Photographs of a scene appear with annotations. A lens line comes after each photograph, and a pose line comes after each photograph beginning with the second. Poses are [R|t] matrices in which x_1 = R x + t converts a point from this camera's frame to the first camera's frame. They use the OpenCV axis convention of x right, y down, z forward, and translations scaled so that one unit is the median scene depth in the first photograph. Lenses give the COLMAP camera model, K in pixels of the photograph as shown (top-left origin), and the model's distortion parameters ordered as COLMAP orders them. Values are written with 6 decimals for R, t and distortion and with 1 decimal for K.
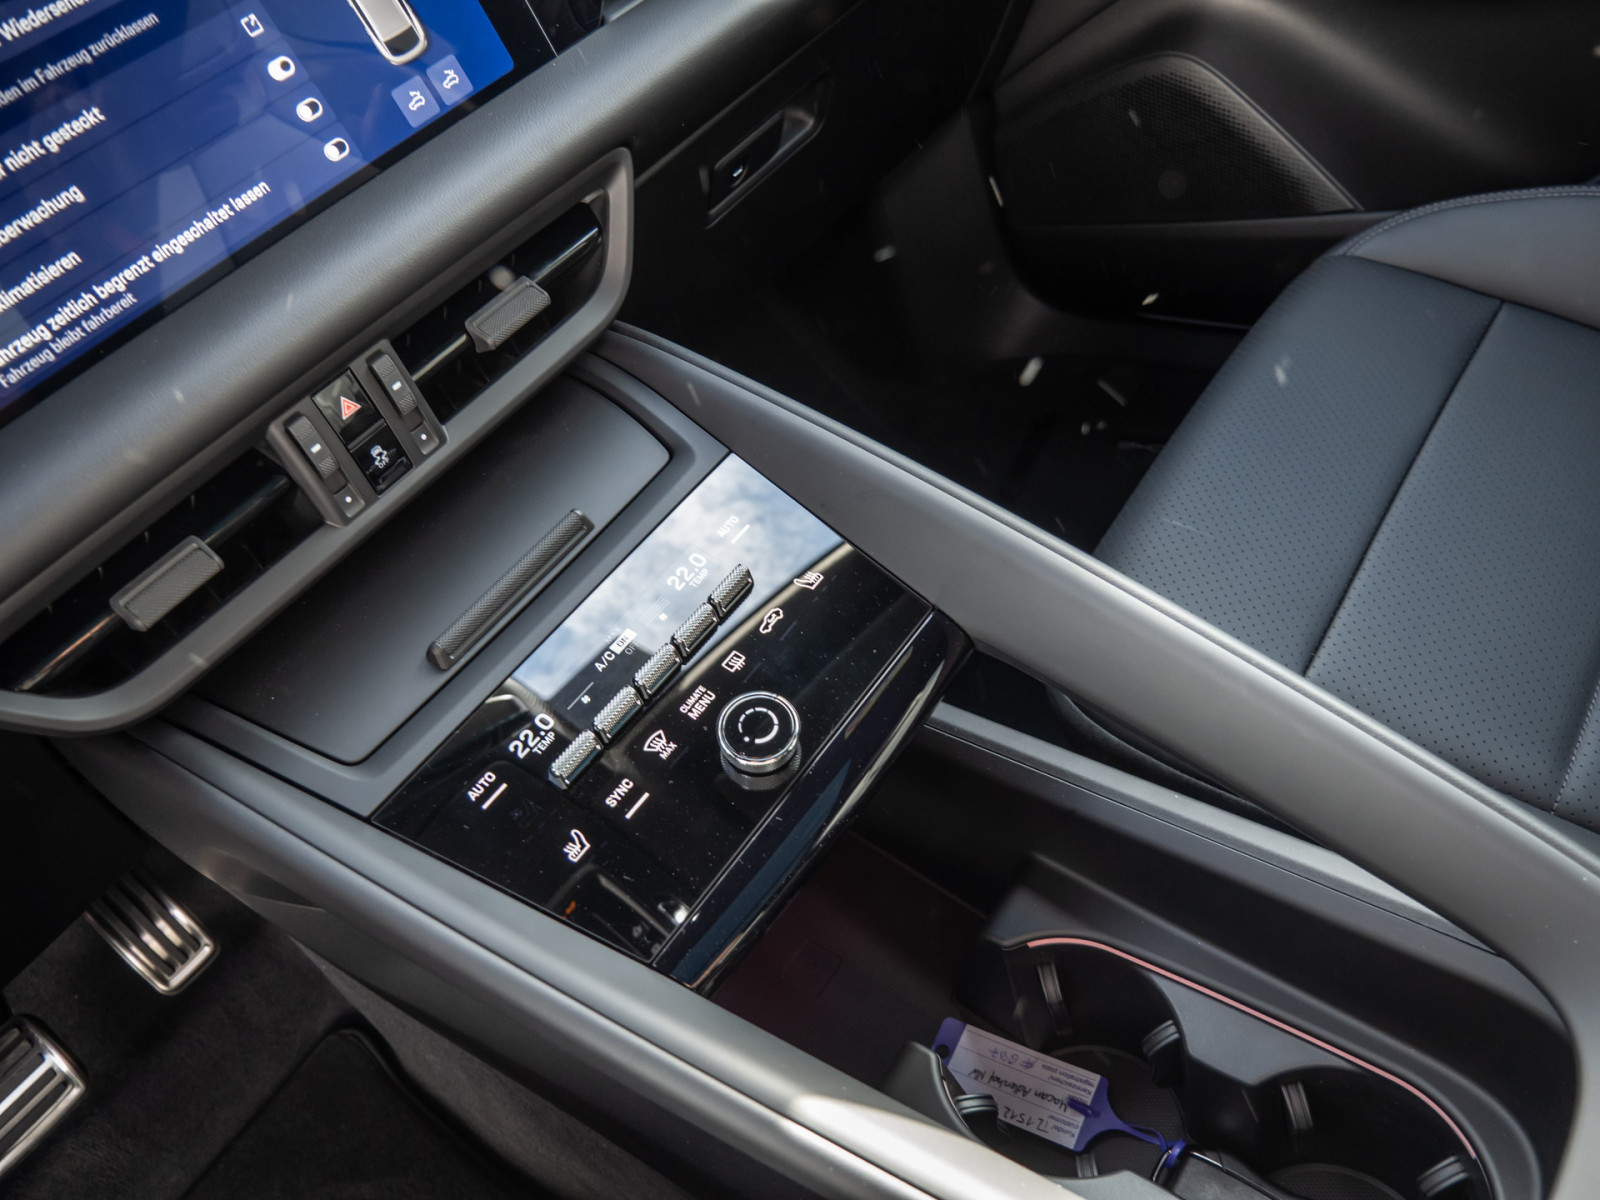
lens RADIAL K [[1164.9, 0, 794.1], [0, 1164.9, 602.6], [0, 0, 1]] dist [-0.051538, 0.023212]
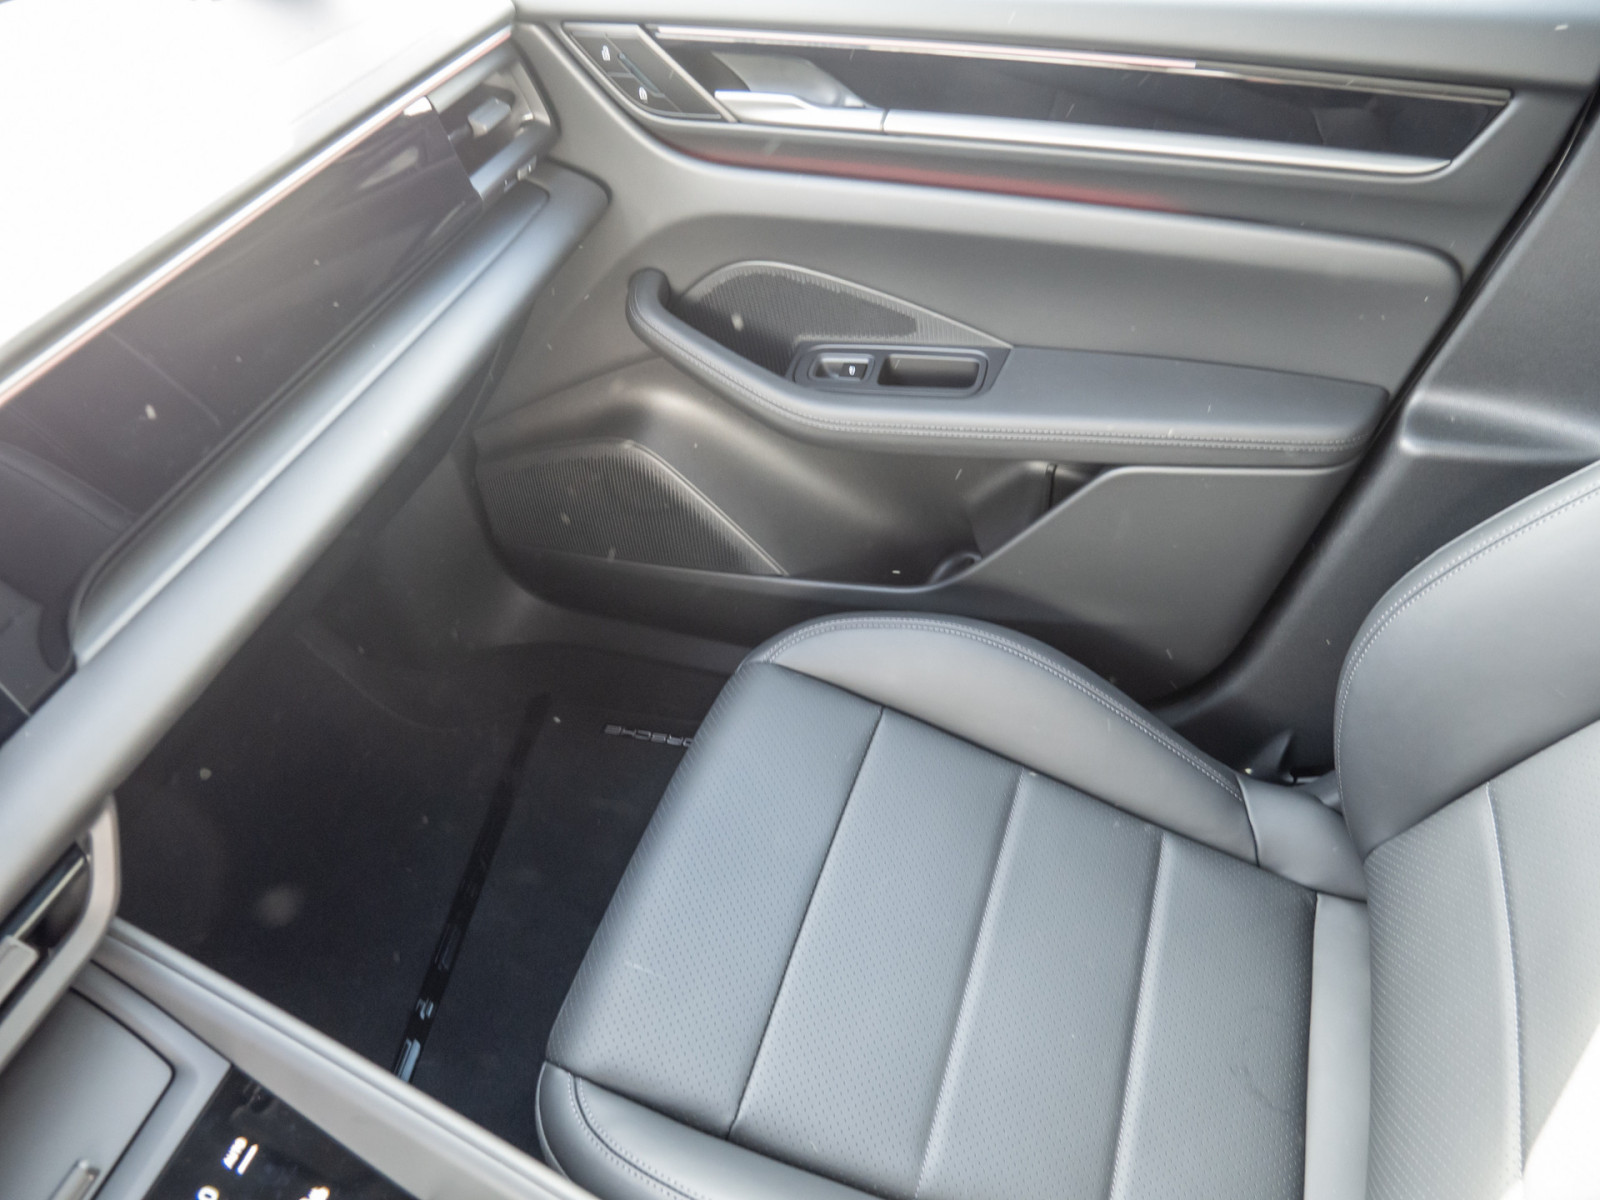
lens RADIAL K [[1164.9, 0, 794.1], [0, 1164.9, 602.6], [0, 0, 1]] dist [-0.051538, 0.023212]
pose [[0.920893, -0.055745, 0.385810, 0.043475], [0.070696, 0.997193, -0.024664, -0.497955], [-0.383352, 0.049988, 0.922248, -0.240910]]
